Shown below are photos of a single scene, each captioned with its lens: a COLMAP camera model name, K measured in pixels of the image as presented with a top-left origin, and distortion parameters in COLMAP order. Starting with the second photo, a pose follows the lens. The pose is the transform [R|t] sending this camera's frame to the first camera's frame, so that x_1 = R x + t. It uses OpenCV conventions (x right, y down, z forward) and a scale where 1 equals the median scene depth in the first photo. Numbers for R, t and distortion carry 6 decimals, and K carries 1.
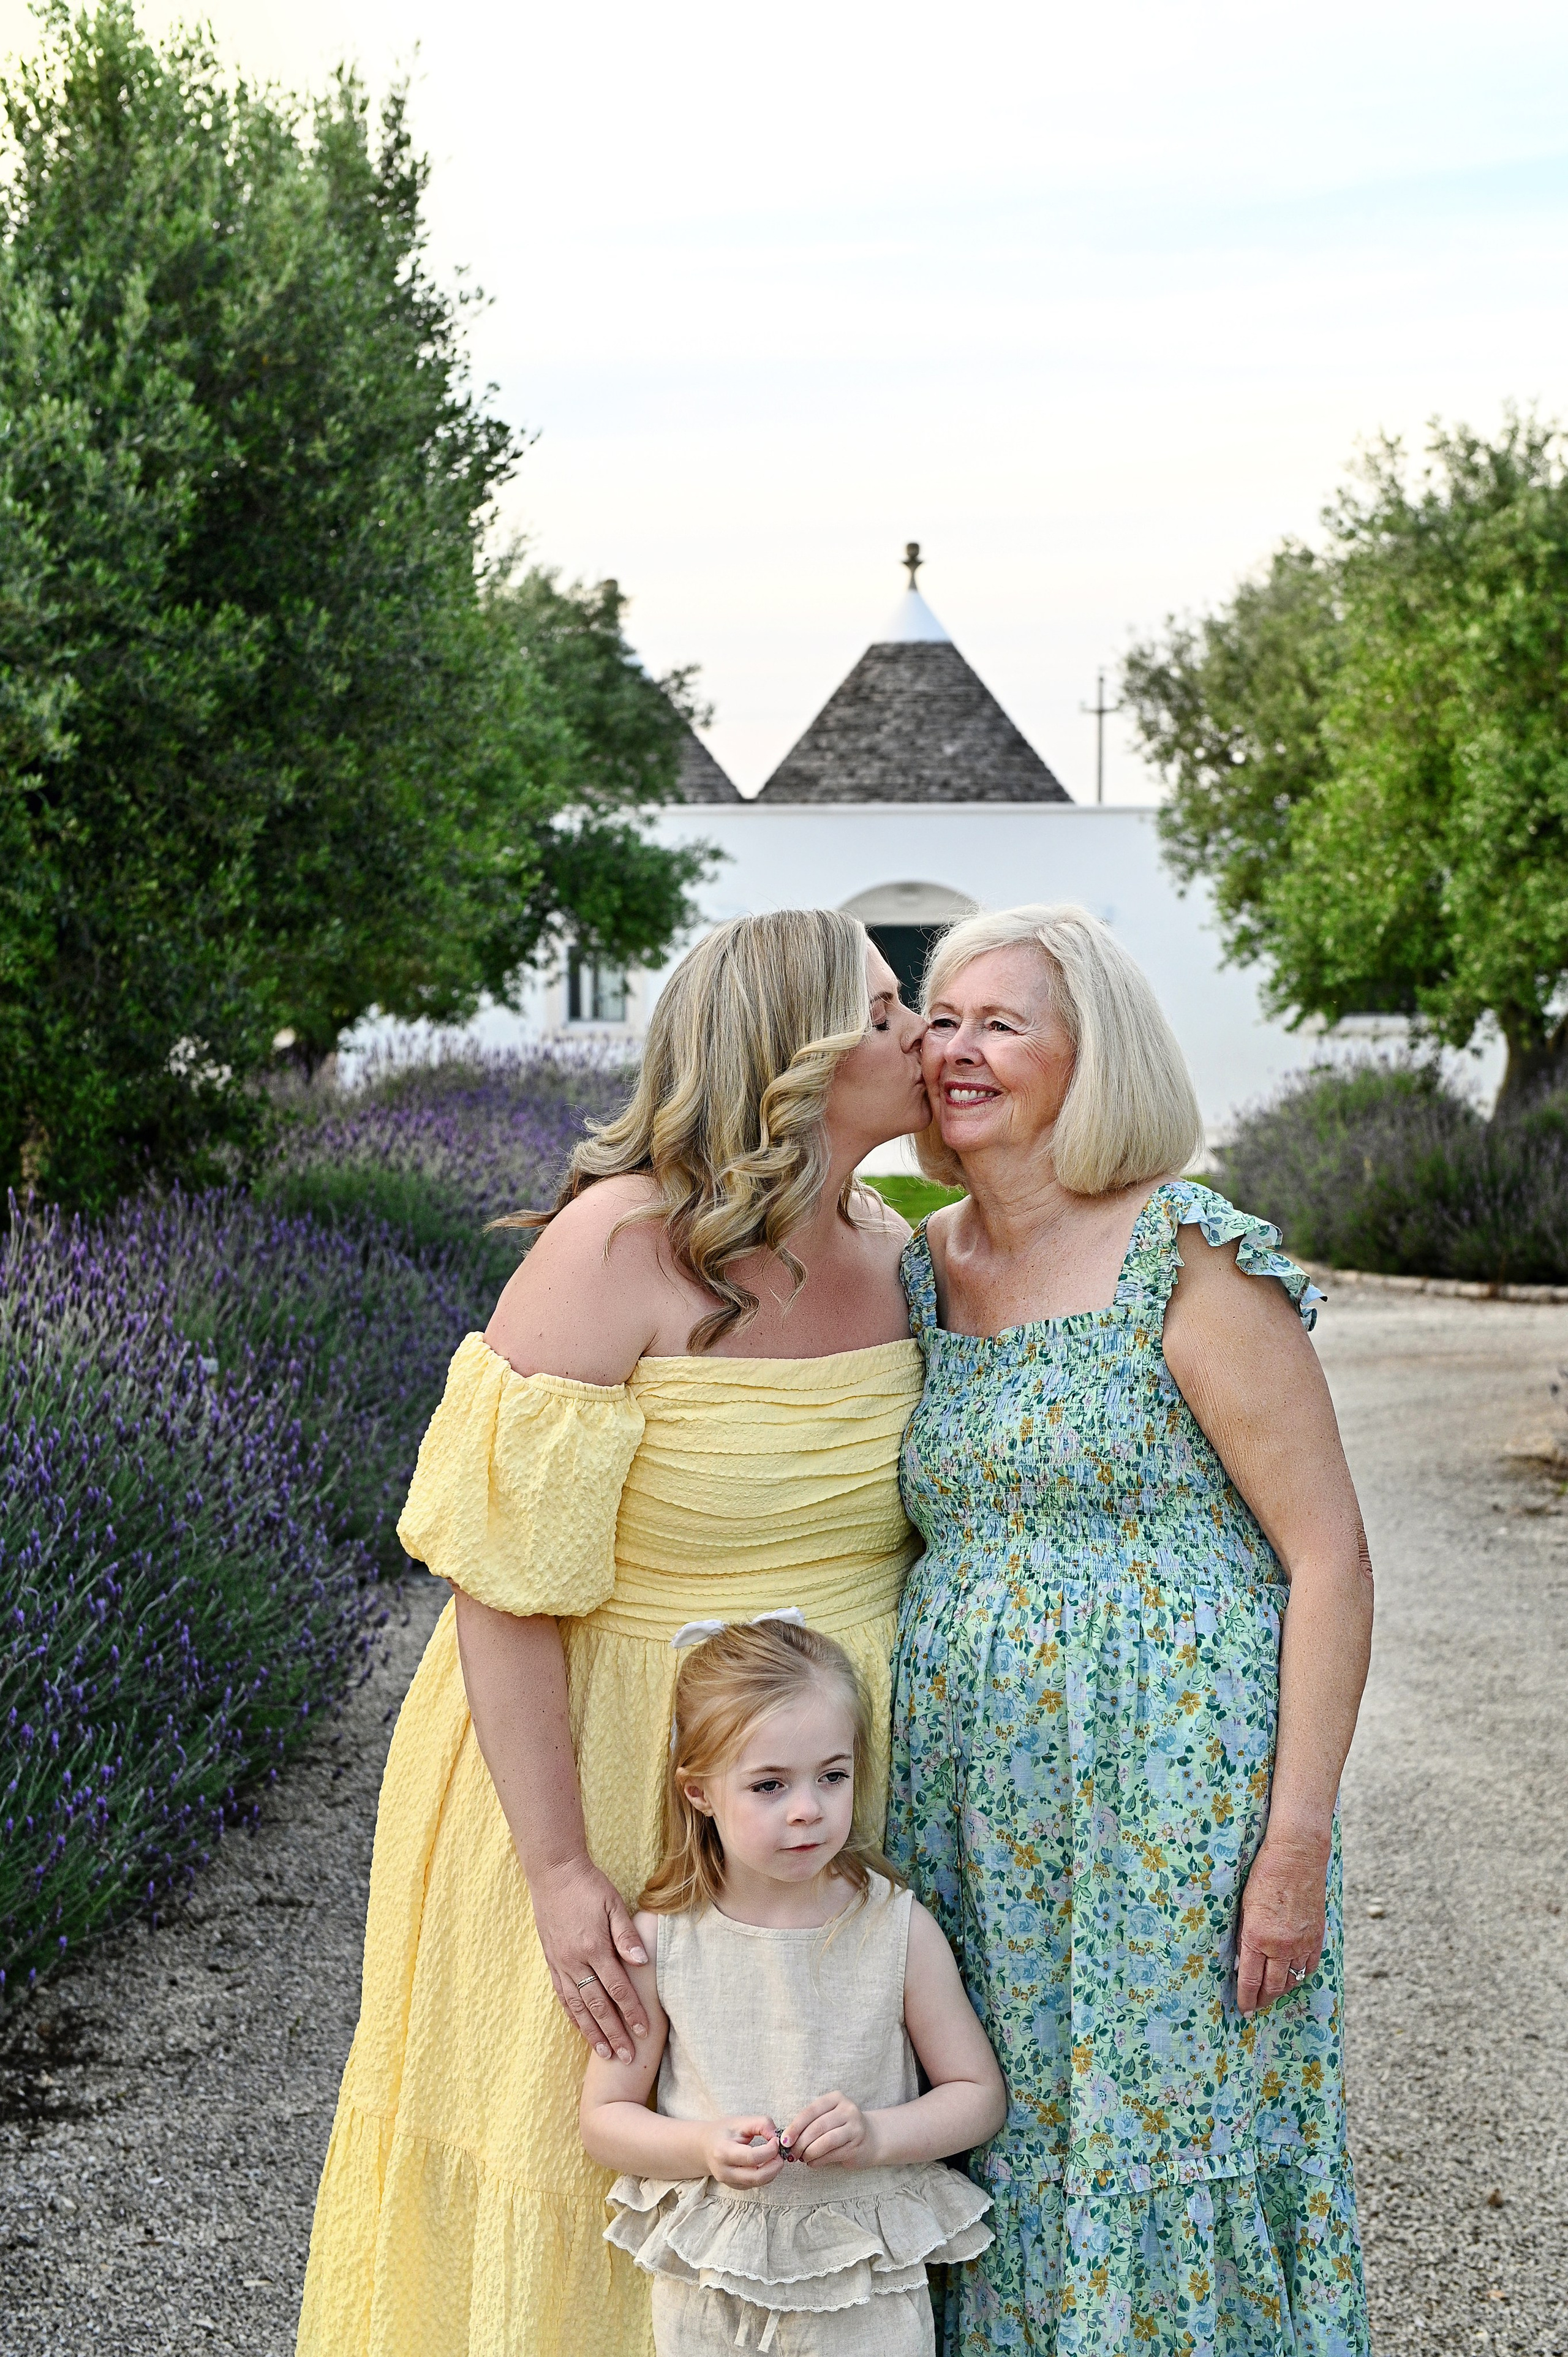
lens RADIAL K [[3748.4, 0, 792.4], [0, 3748.4, 1172.8], [0, 0, 1]] dist [0.129699, 0.000000]
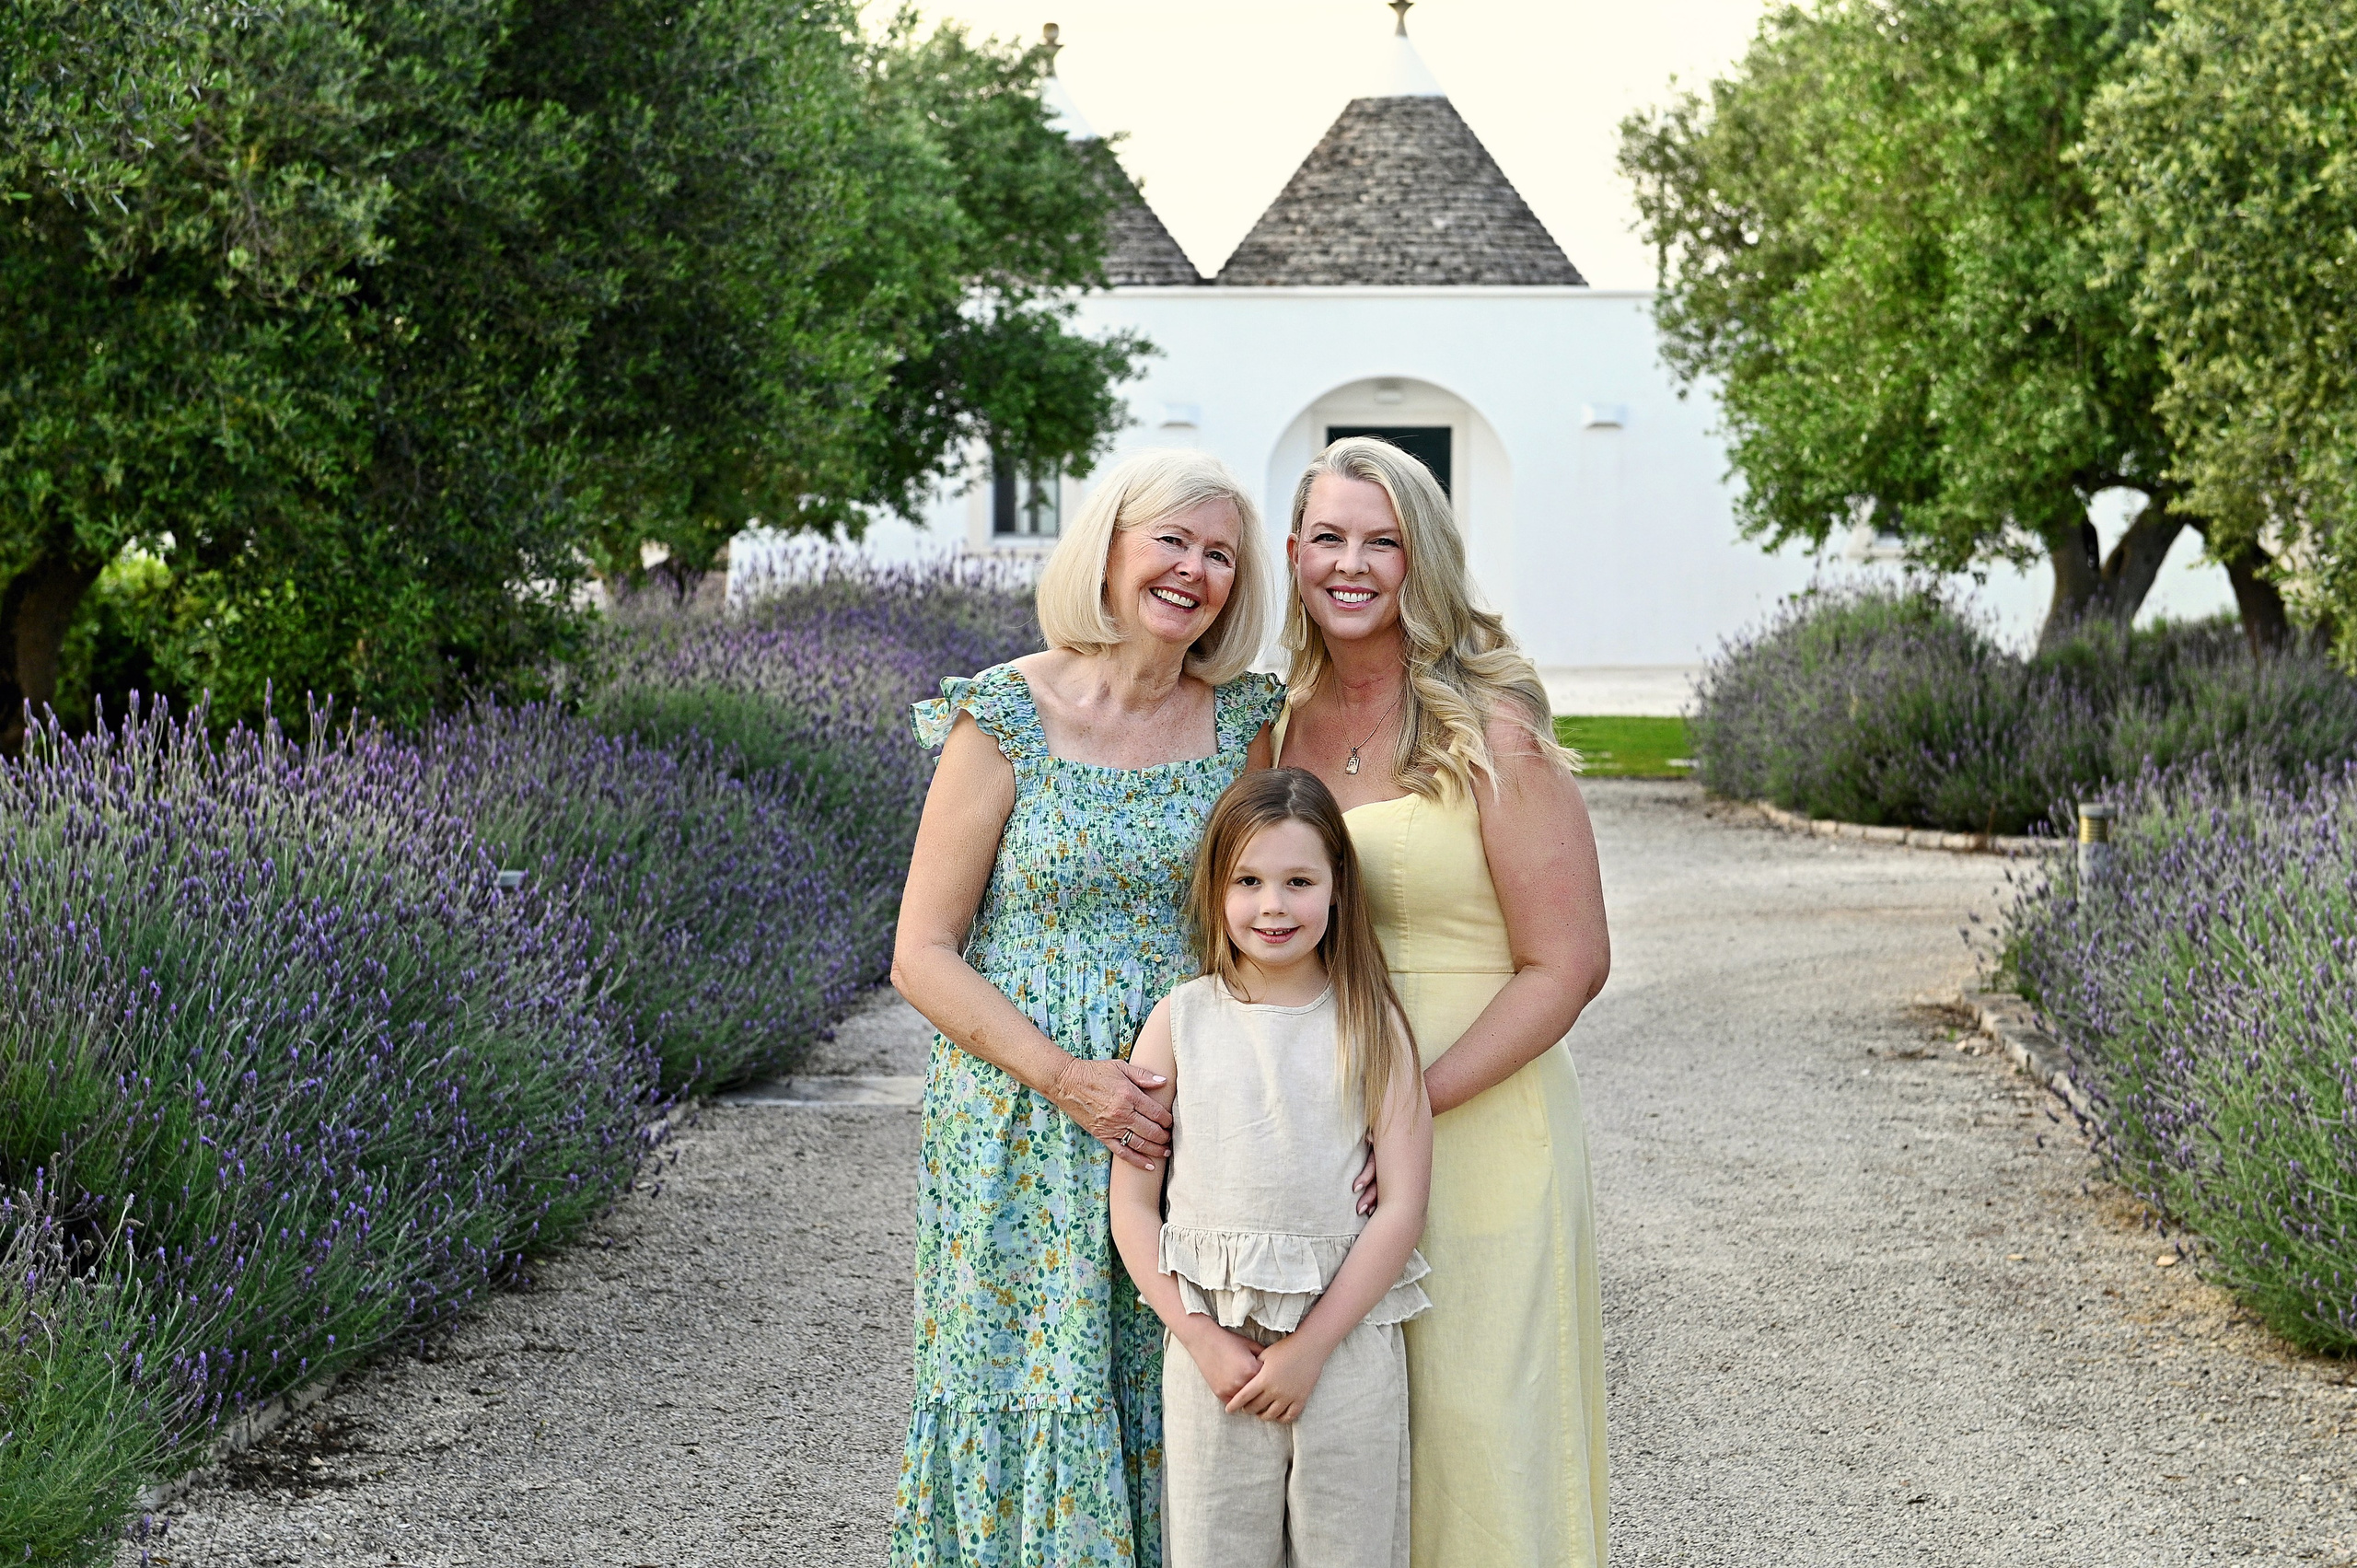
lens RADIAL K [[4810.9, 0, 1173.1], [0, 4810.9, 792.0], [0, 0, 1]] dist [0.112777, 0.000000]
pose [[0.999026, 0.008772, -0.043251, 0.044159], [-0.008250, 0.999891, 0.012226, 0.006903], [0.043353, -0.011857, 0.998989, -0.159023]]
